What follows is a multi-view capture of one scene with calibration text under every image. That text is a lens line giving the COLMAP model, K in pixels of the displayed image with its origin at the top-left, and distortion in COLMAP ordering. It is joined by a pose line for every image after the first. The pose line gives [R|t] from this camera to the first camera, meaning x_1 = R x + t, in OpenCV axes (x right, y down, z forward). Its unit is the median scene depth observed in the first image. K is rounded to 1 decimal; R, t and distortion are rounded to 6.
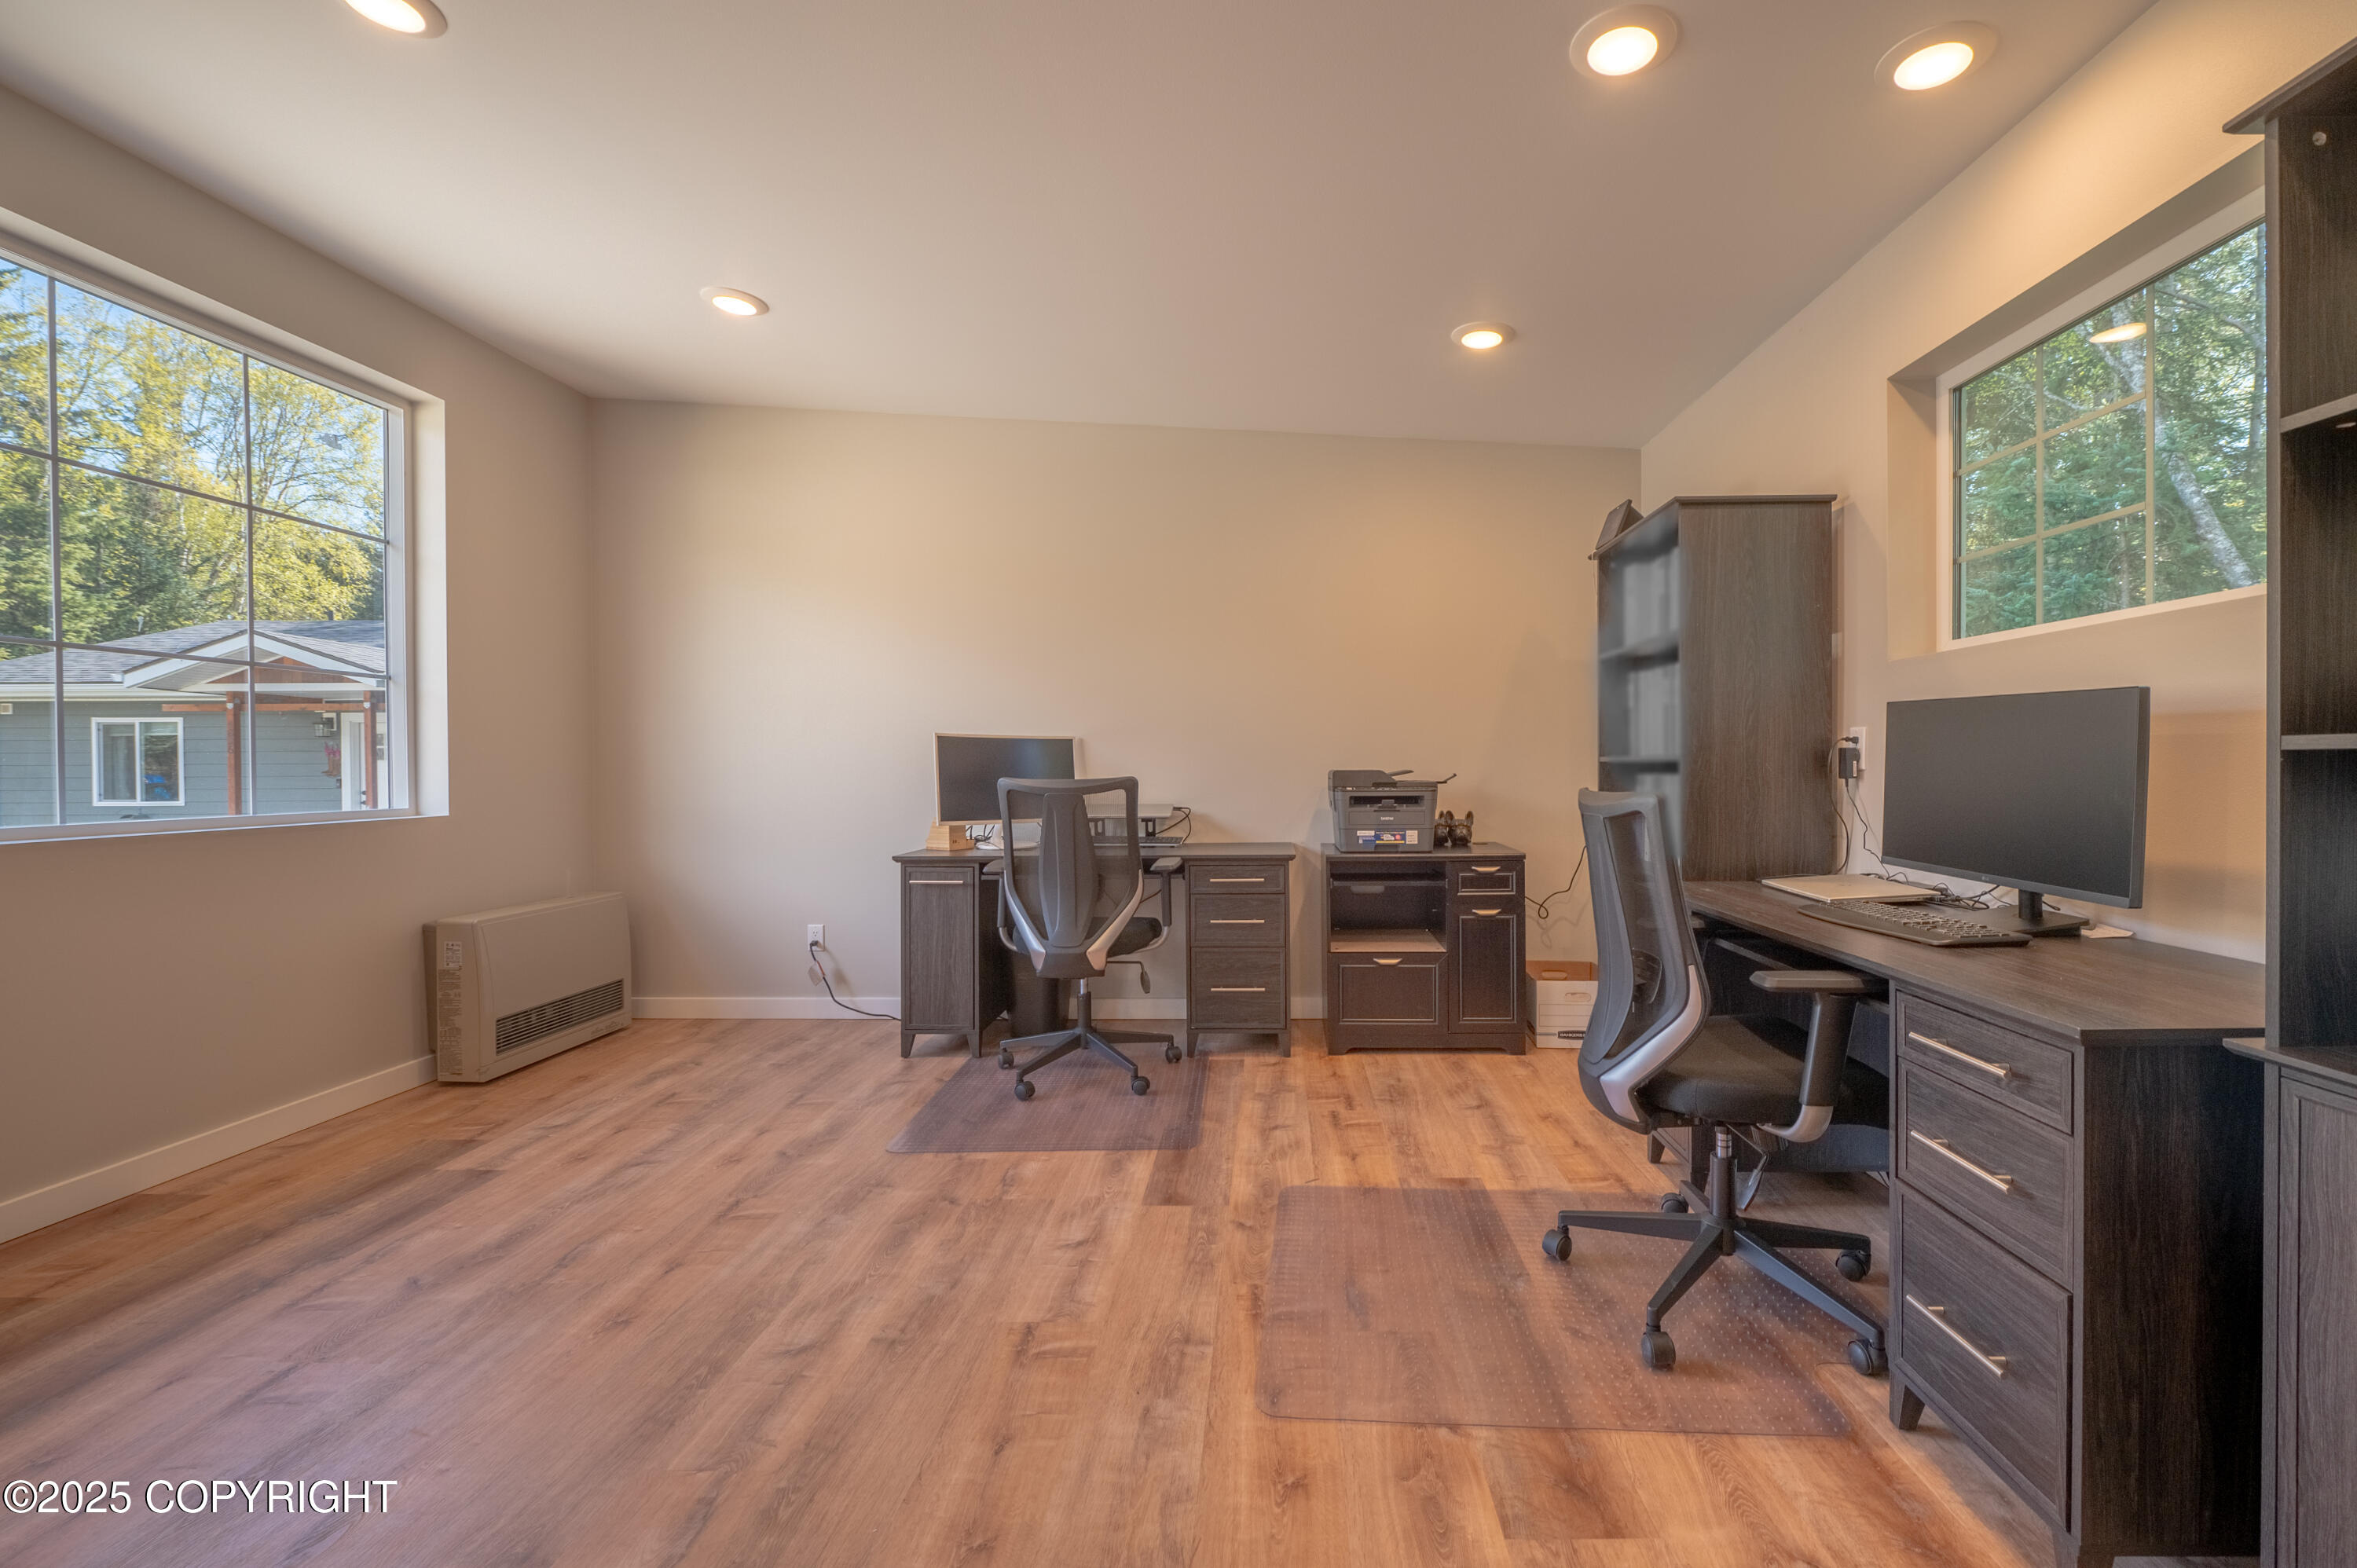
lens RADIAL K [[967.5, 0, 1258.3], [0, 967.5, 777.2], [0, 0, 1]] dist [-0.005850, -0.001149]
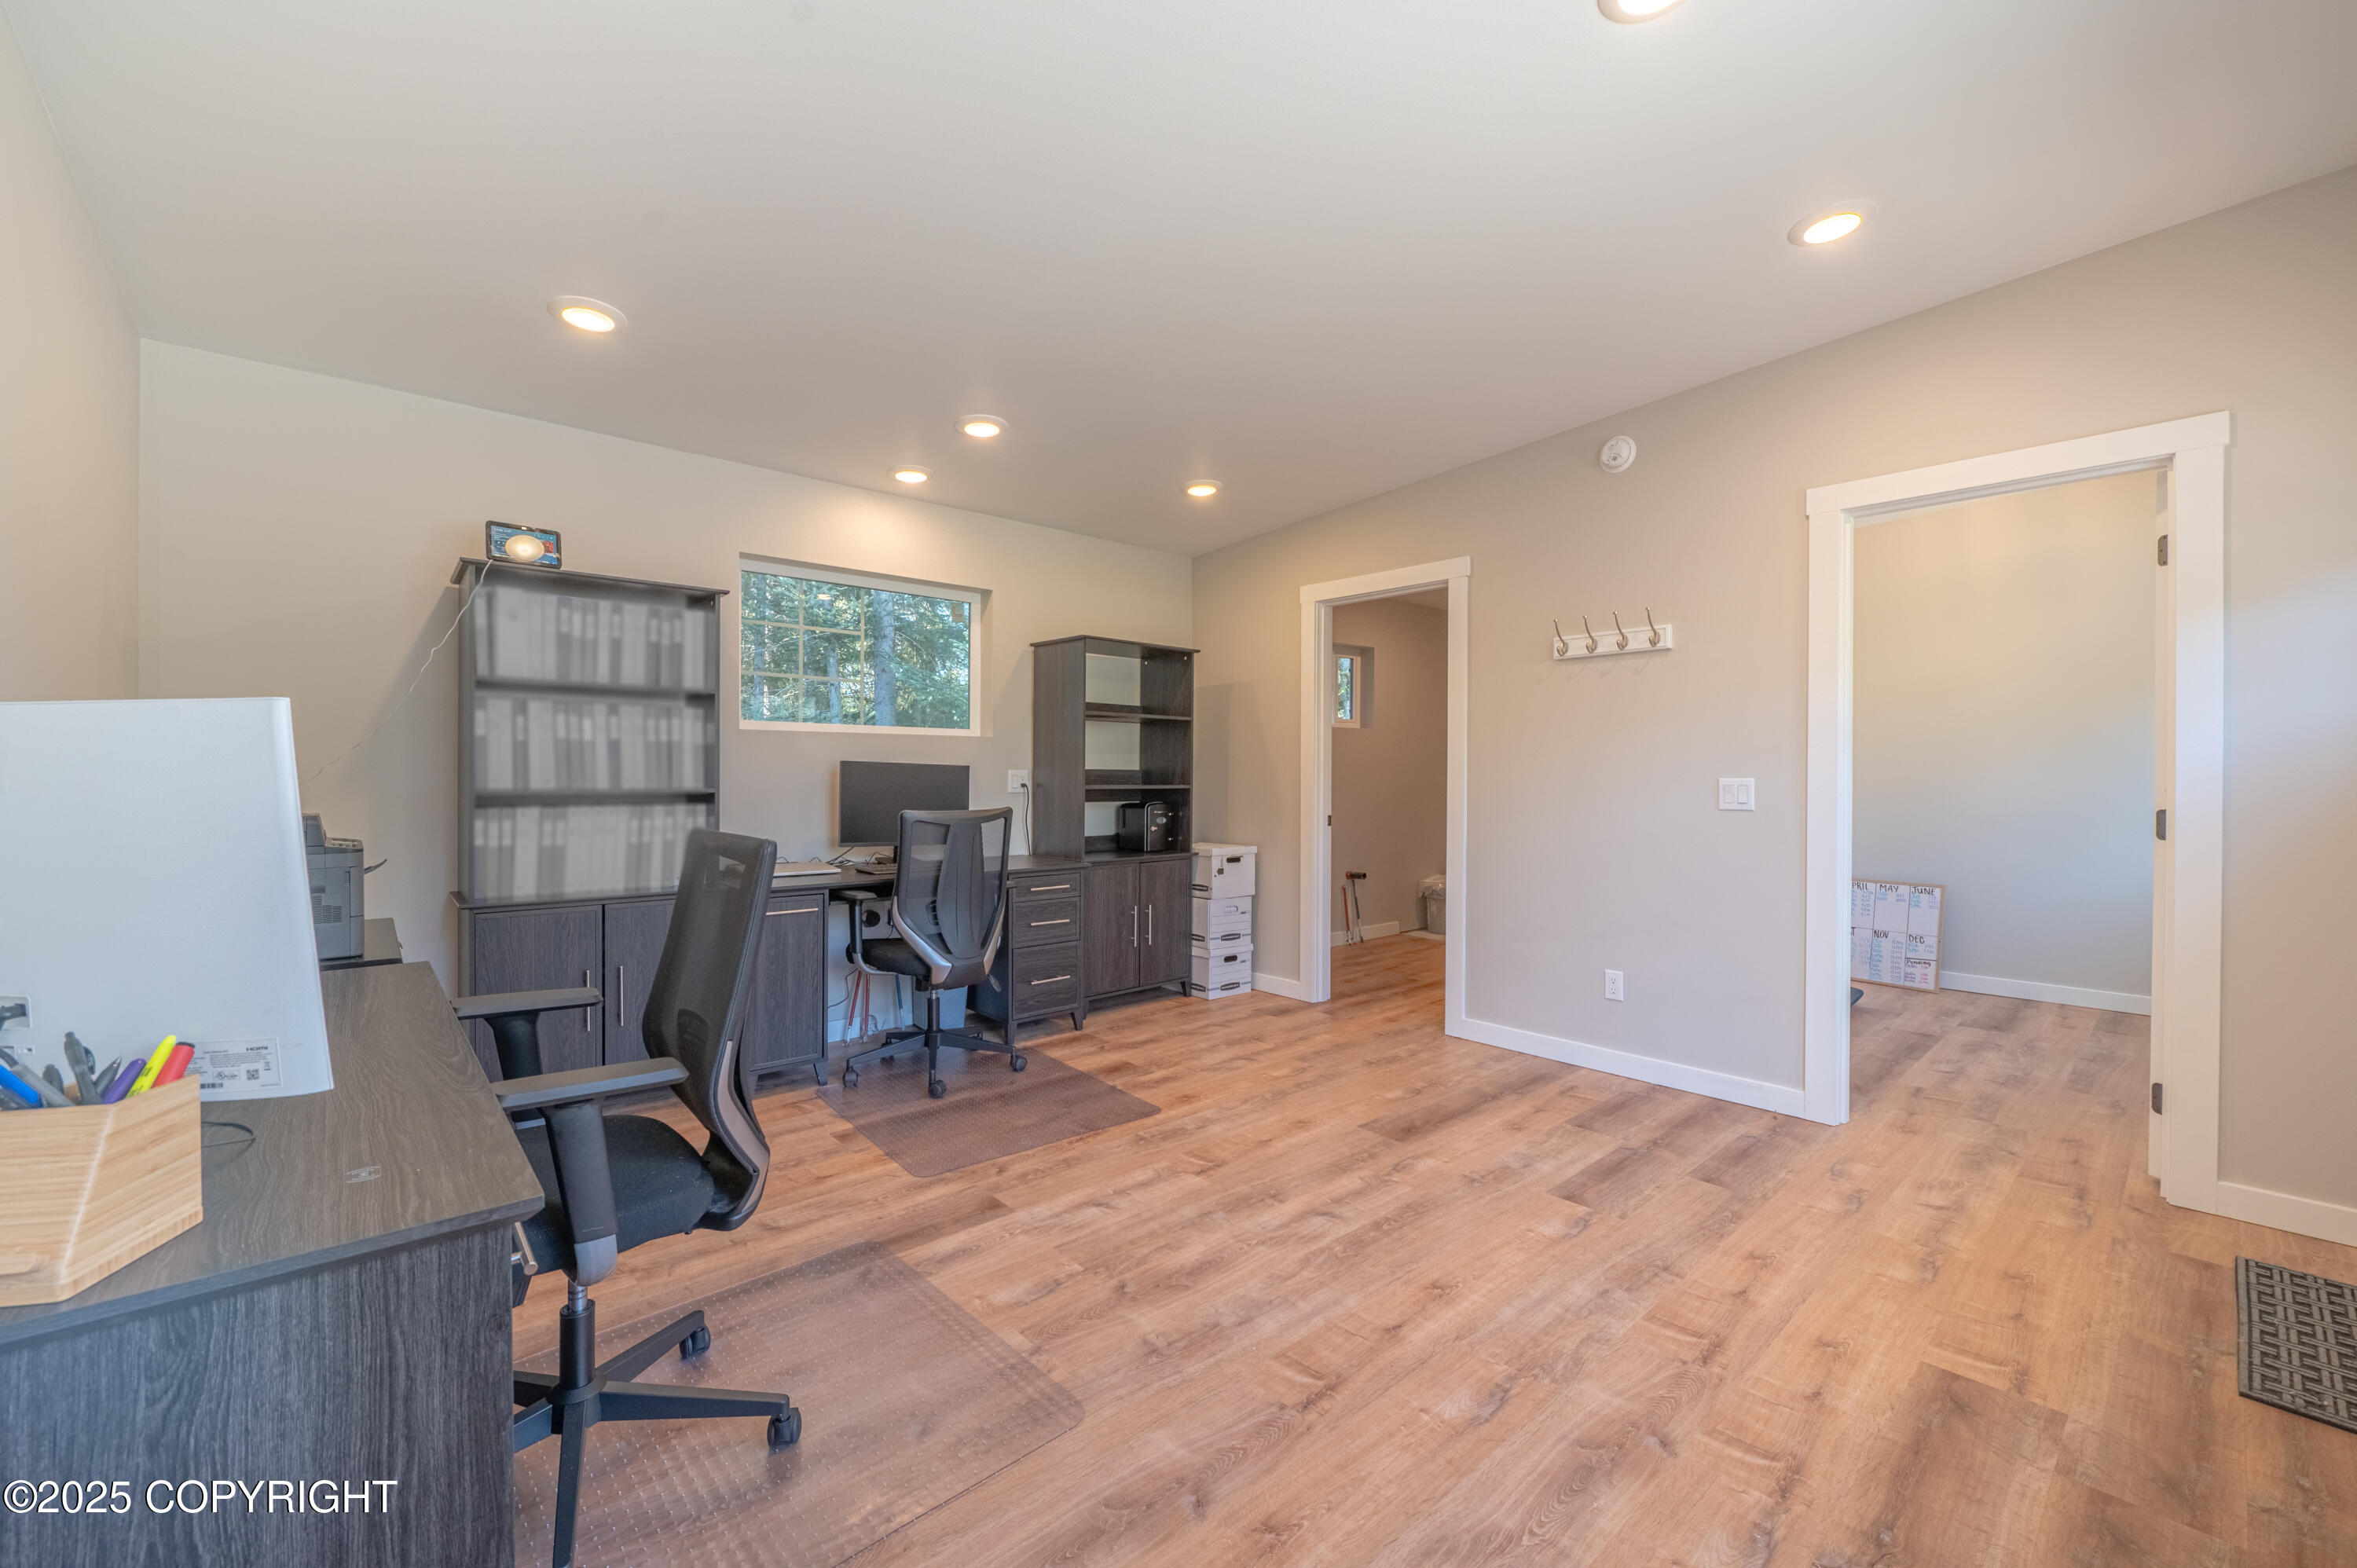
lens RADIAL K [[939.0, 0, 1182.7], [0, 939.0, 775.7], [0, 0, 1]] dist [-0.006187, -0.000774]
pose [[-0.678047, 0.004483, 0.735005, -0.903762], [0.008656, 0.999961, 0.001886, -0.036784], [-0.734967, 0.007641, -0.678059, 1.396352]]
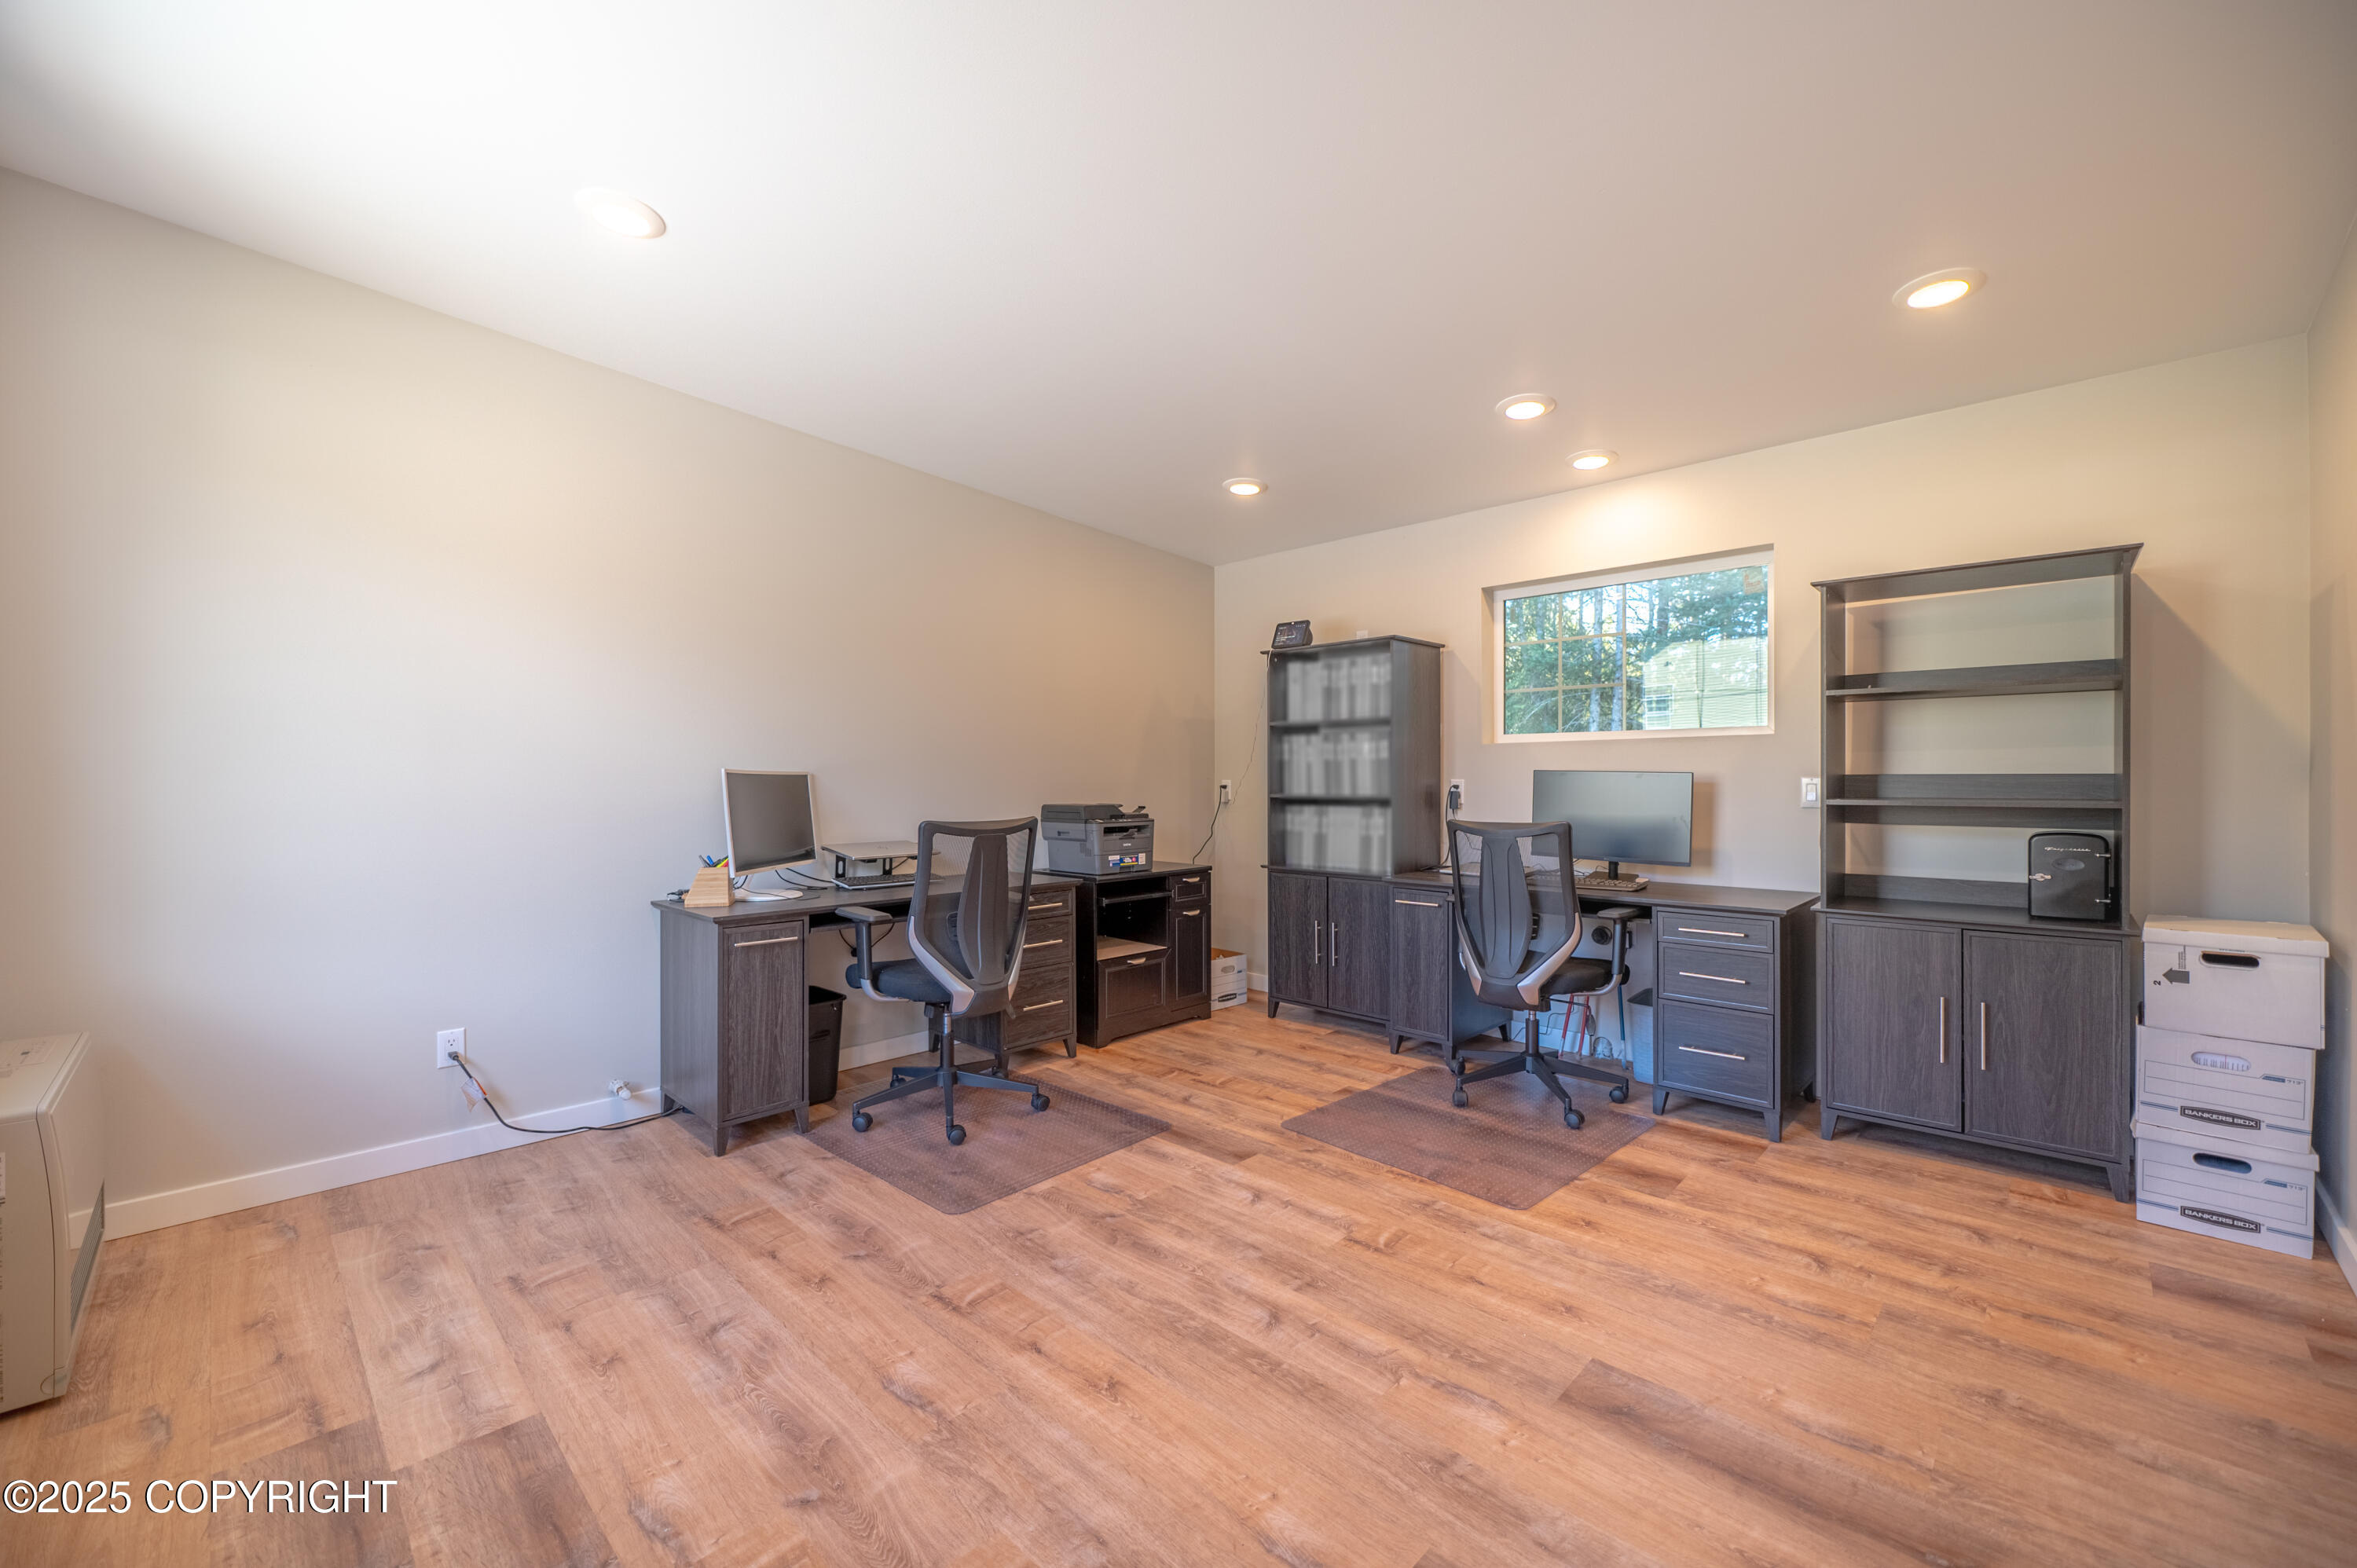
lens RADIAL K [[935.1, 0, 1186.7], [0, 935.1, 777.3], [0, 0, 1]] dist [-0.006538, -0.000926]
pose [[0.680686, 0.006159, 0.732549, -0.928747], [0.006497, 0.999875, -0.014444, -0.033433], [-0.732546, 0.014591, 0.680561, 0.196689]]
